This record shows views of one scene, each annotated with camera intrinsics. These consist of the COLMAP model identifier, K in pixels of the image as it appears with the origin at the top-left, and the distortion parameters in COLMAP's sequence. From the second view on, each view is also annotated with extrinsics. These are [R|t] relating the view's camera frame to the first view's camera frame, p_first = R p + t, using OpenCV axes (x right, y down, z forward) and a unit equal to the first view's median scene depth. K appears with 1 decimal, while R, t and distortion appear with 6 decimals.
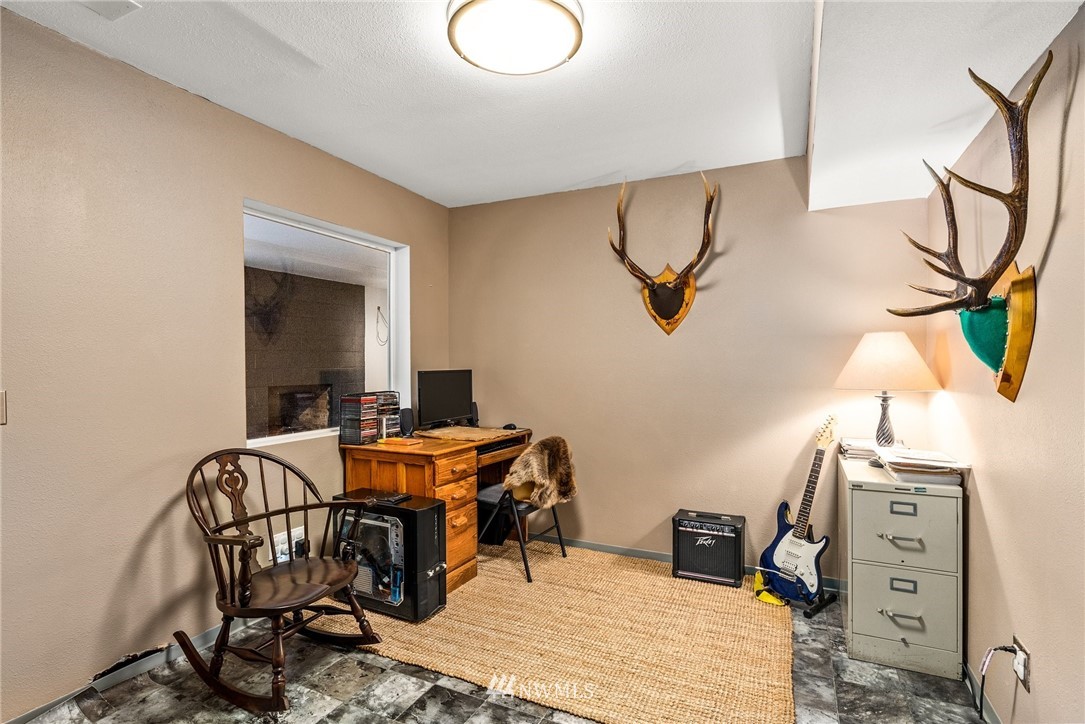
lens RADIAL K [[538.8, 0, 542.0], [0, 538.8, 360.8], [0, 0, 1]] dist [0.003728, 0.000136]
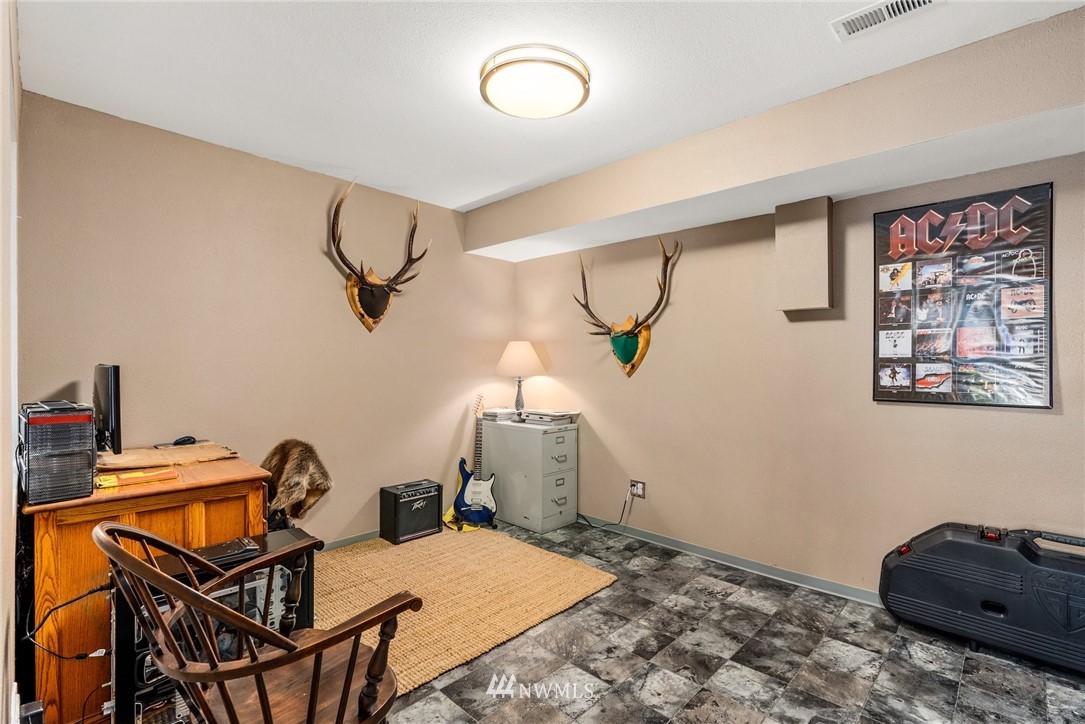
lens RADIAL K [[495.8, 0, 541.9], [0, 495.8, 365.7], [0, 0, 1]] dist [-0.001537, -0.000082]
pose [[0.318846, -0.001256, 0.947806, -0.725035], [-0.011060, 0.999926, 0.005046, 0.012615], [-0.947742, -0.012092, 0.318808, 0.412558]]
